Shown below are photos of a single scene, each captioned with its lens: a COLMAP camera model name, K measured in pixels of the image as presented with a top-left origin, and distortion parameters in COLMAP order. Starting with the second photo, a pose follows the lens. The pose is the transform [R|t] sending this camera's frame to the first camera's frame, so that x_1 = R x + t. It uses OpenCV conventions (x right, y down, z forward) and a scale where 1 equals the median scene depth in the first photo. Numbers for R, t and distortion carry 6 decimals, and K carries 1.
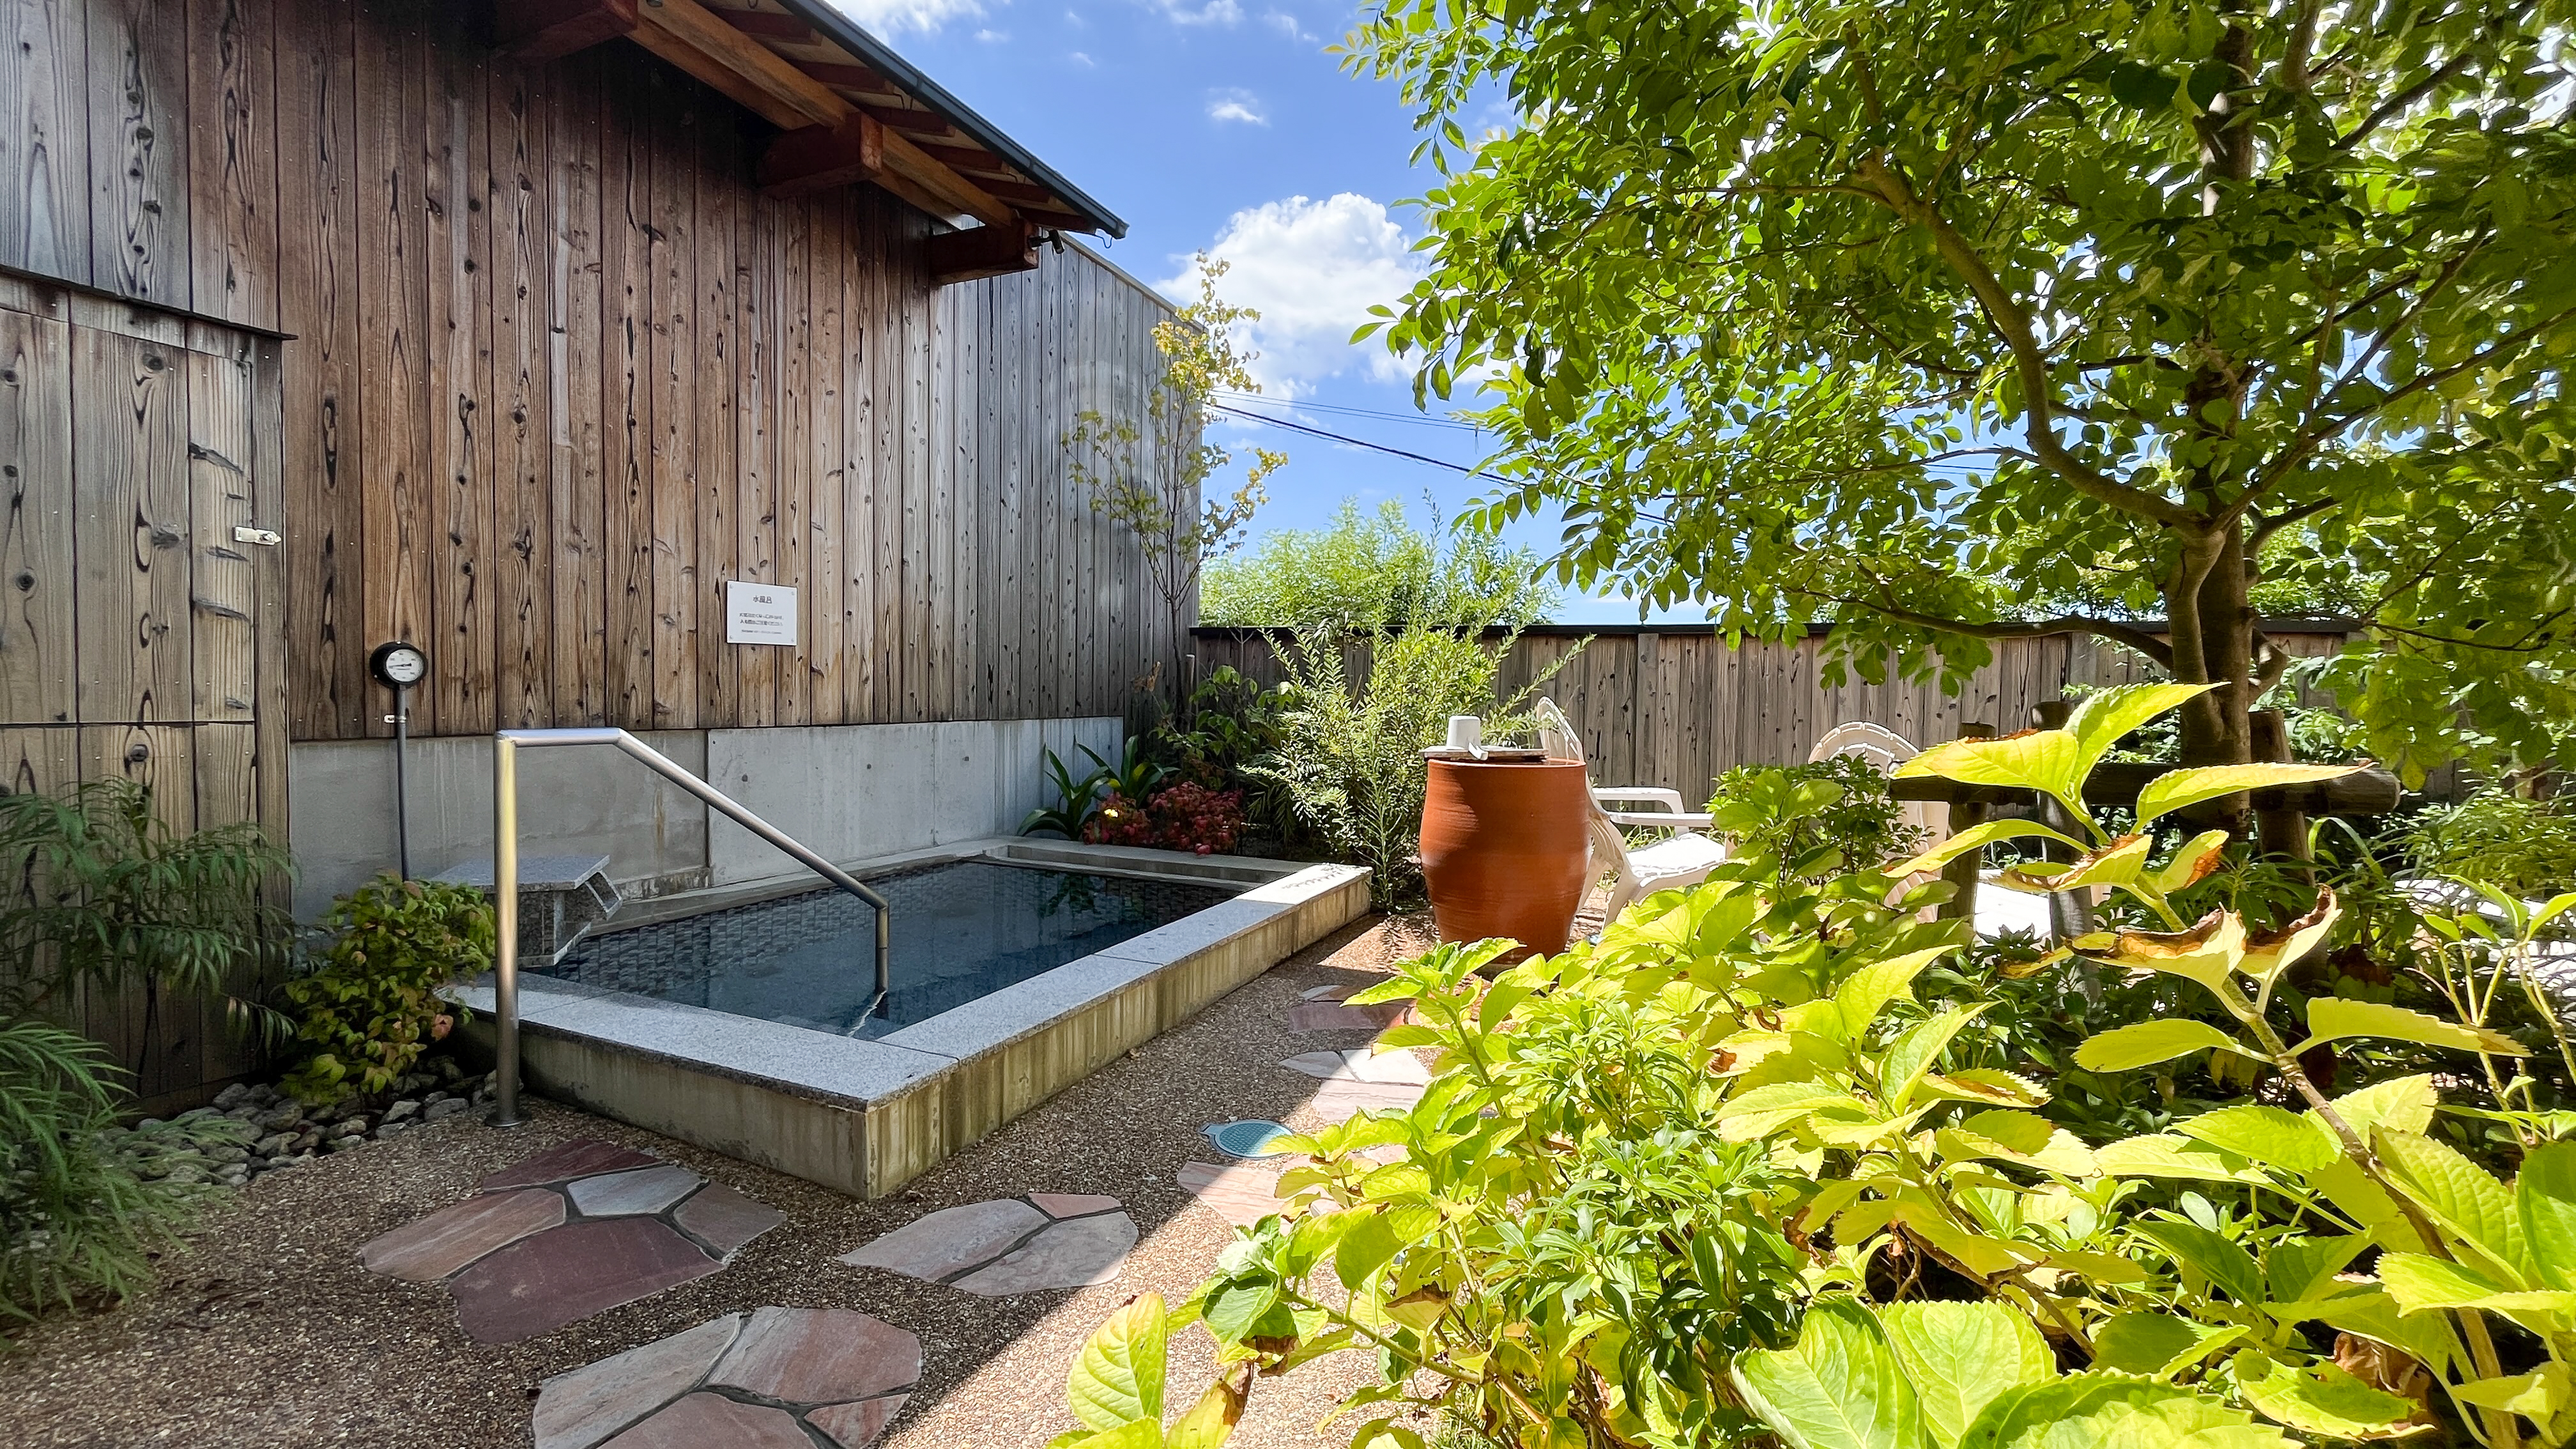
lens RADIAL K [[1066.5, 0, 1293.3], [0, 1066.5, 722.0], [0, 0, 1]] dist [-0.000747, 0.000024]
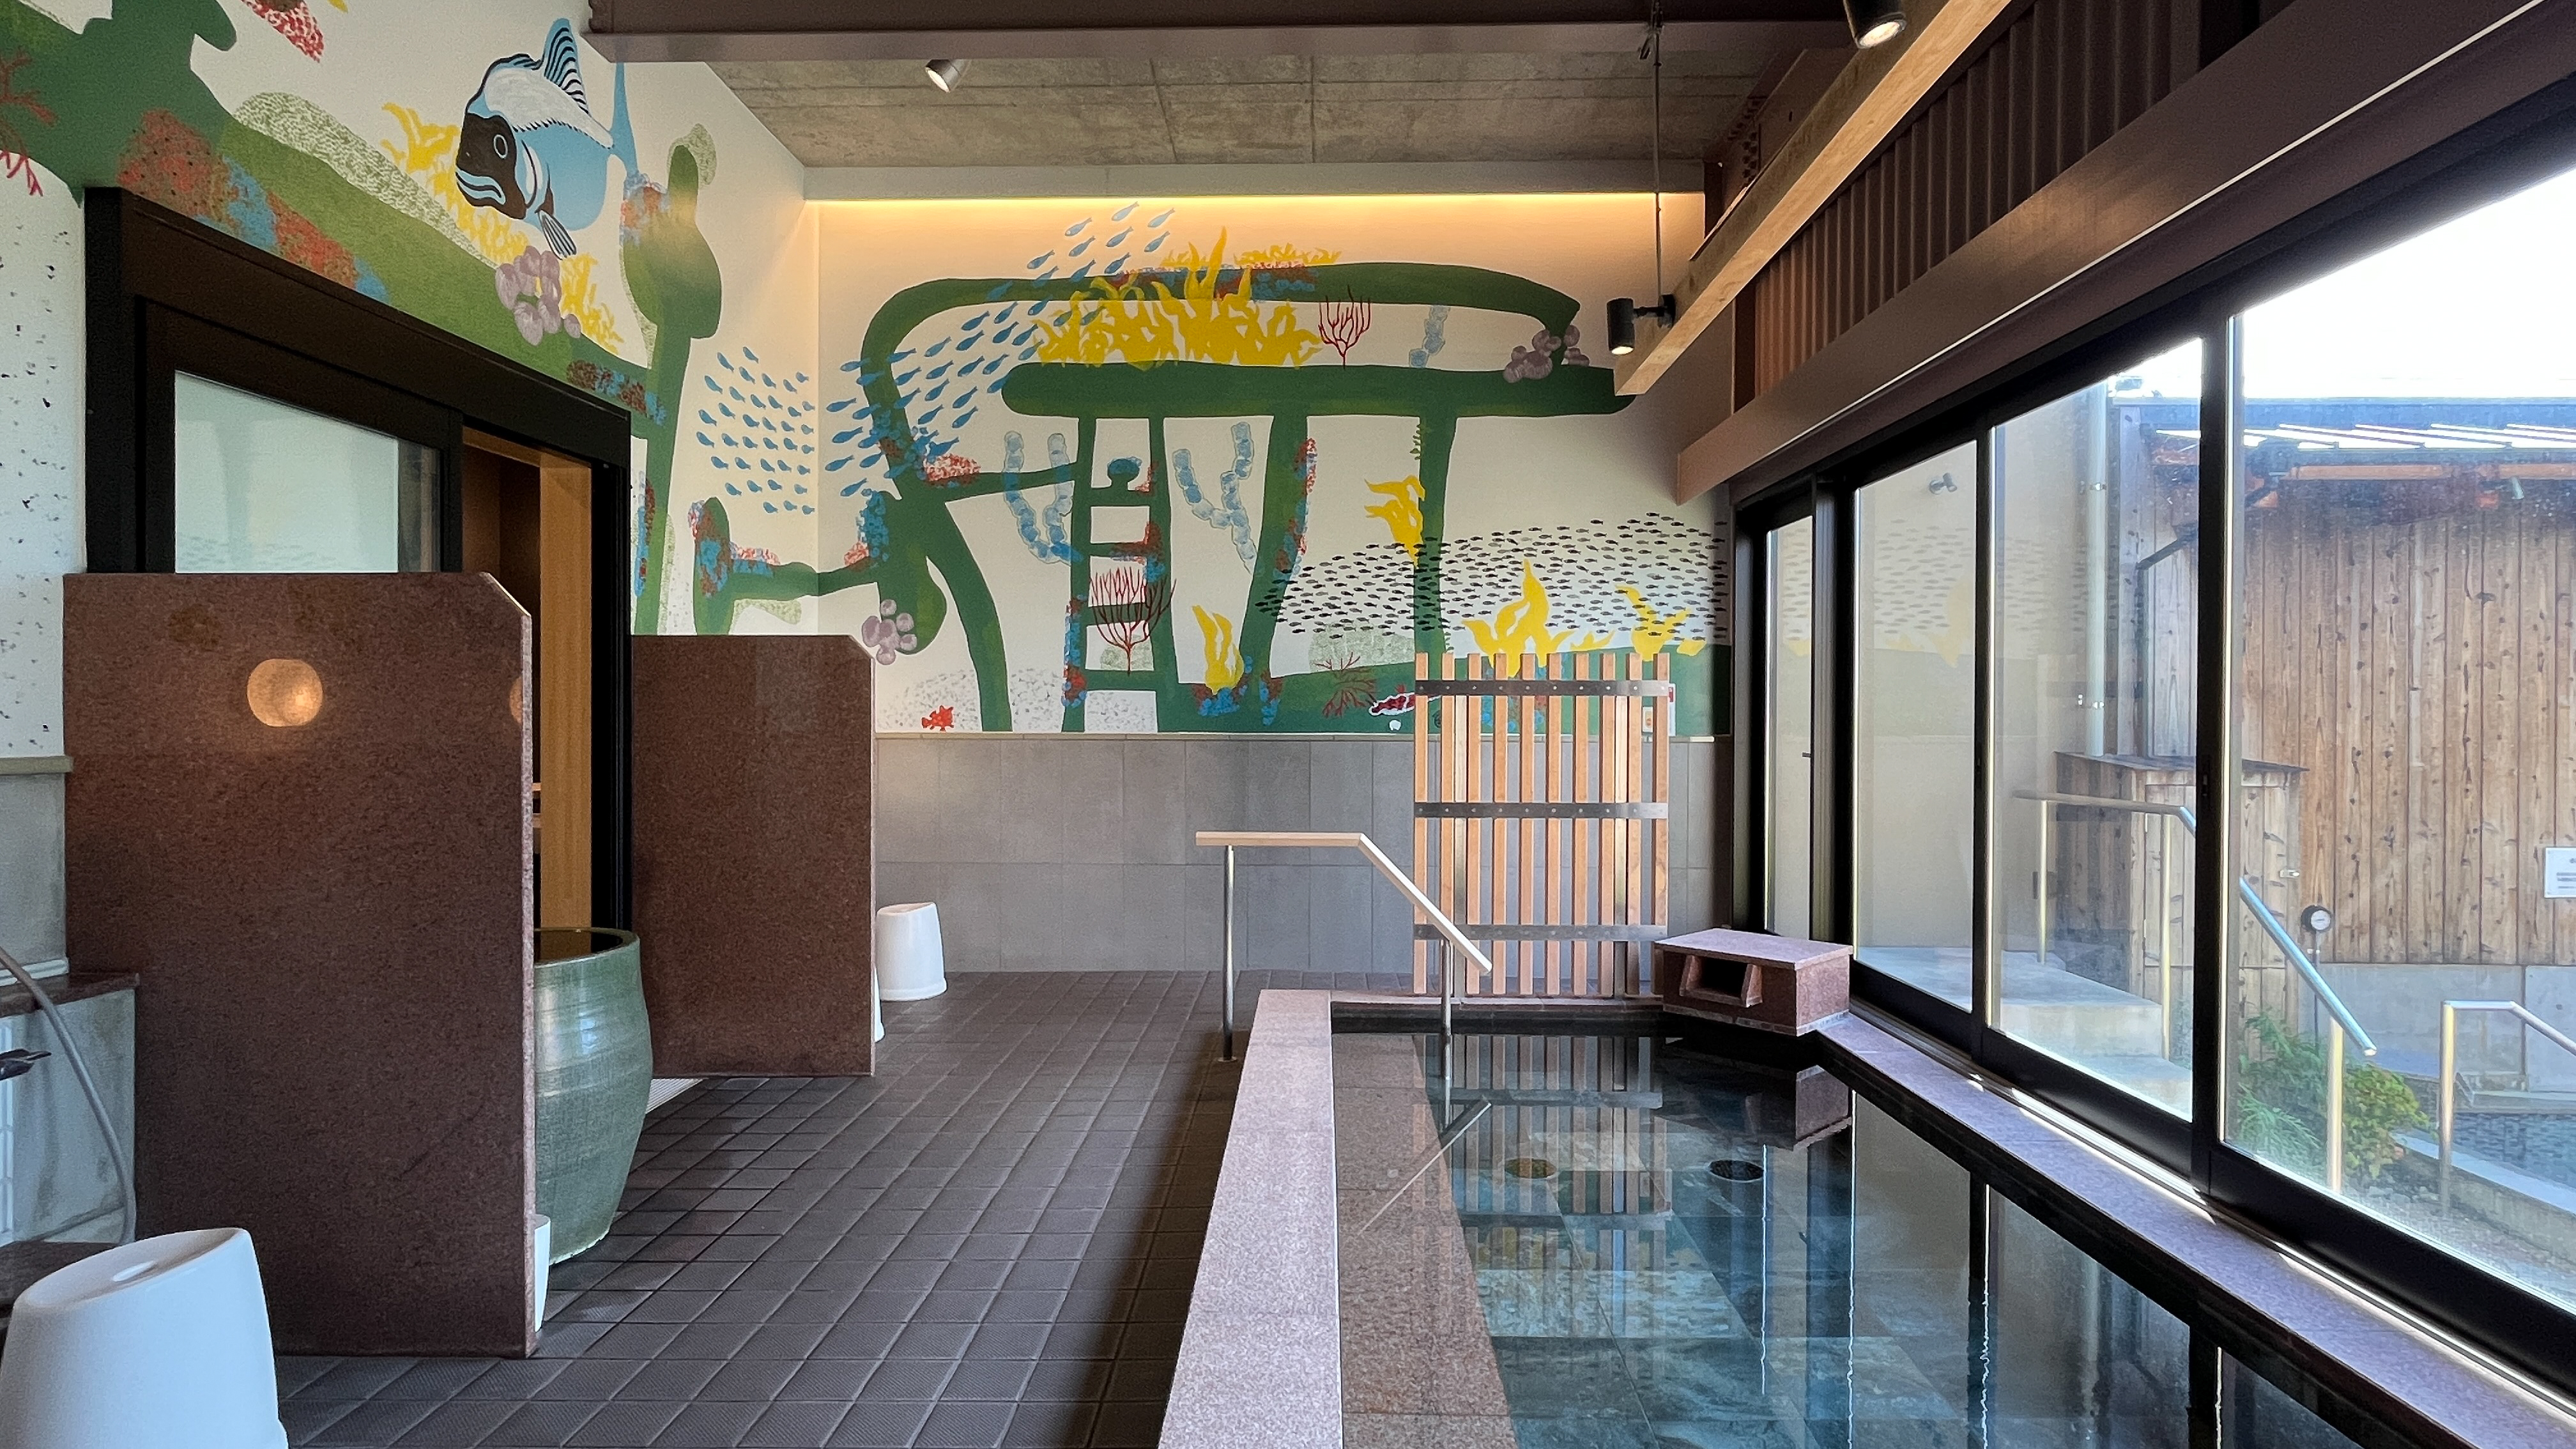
lens RADIAL K [[1283.8, 0, 1293.5], [0, 1283.8, 729.4], [0, 0, 1]] dist [-0.002083, 0.000845]
pose [[0.381547, -0.008811, -0.924307, 0.300570], [-0.030311, 0.999298, -0.022038, -0.194719], [0.923852, 0.036426, 0.381012, -0.937190]]
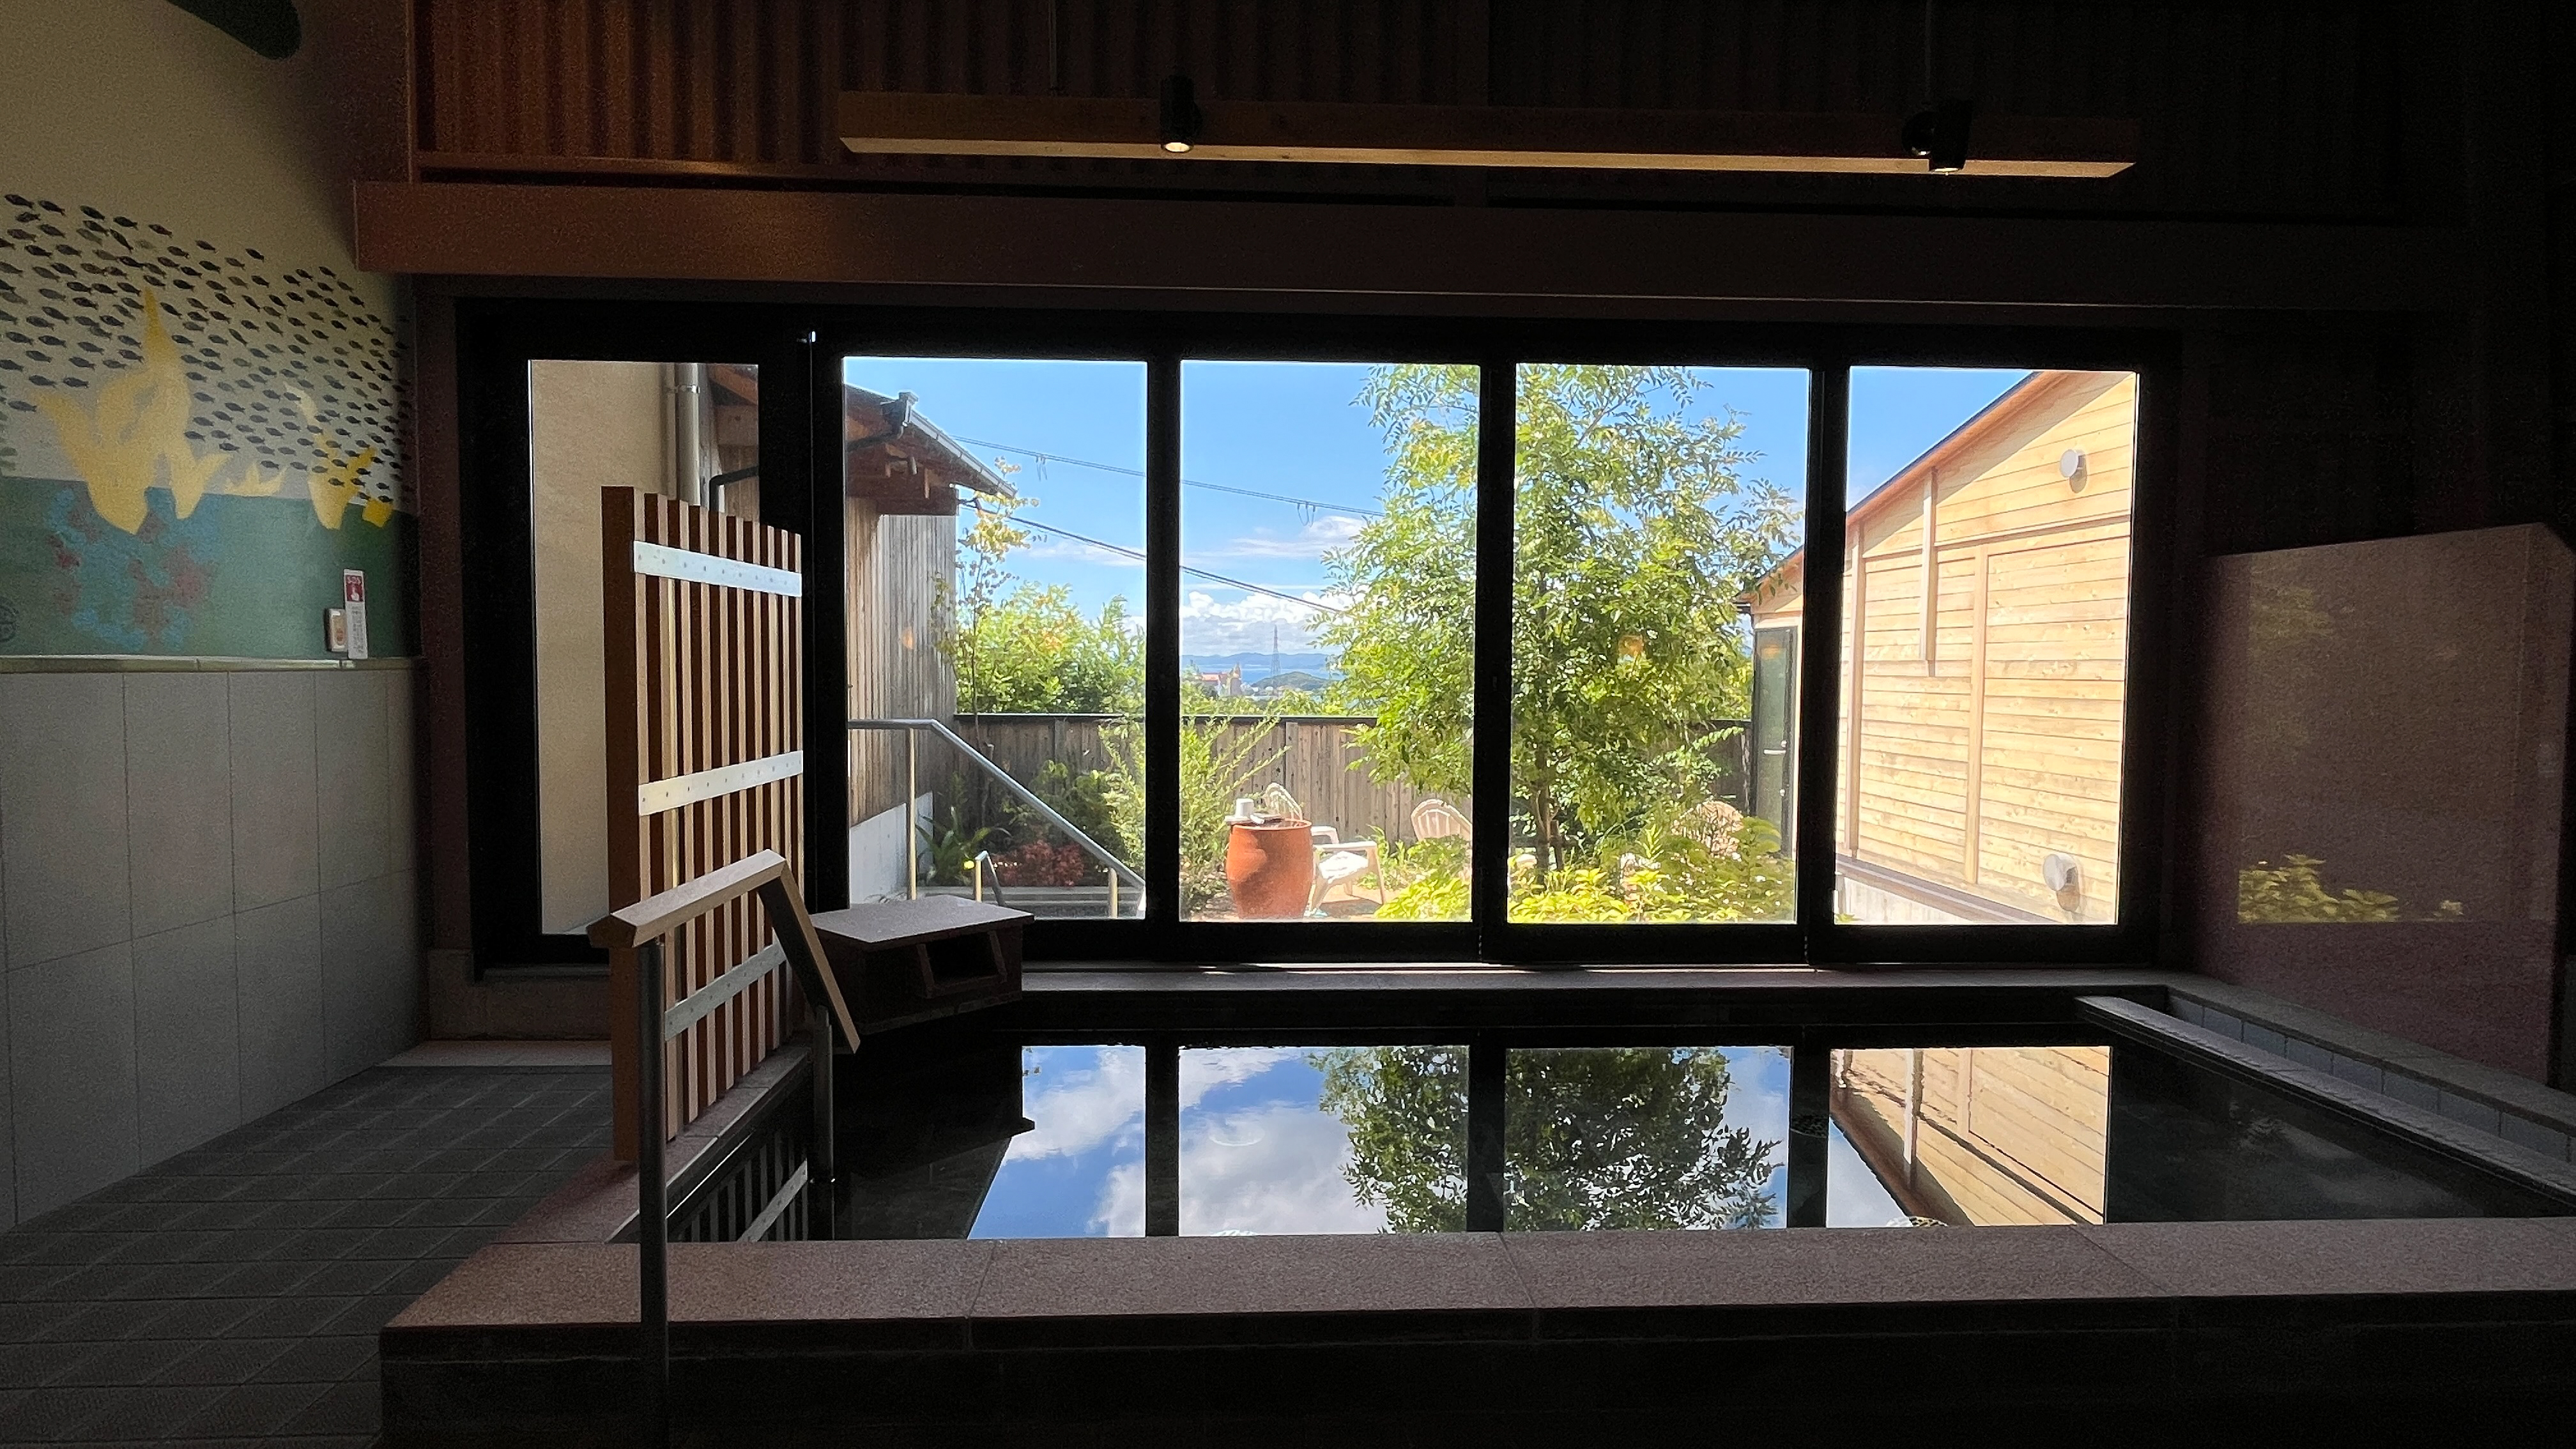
lens RADIAL K [[1283.8, 0, 1281.8], [0, 1283.8, 716.1], [0, 0, 1]] dist [-0.002083, 0.000845]
pose [[0.895299, -0.032396, 0.444286, -0.780026], [0.027052, 0.999465, 0.018364, -0.192540], [-0.444643, -0.004423, 0.895697, -1.045720]]
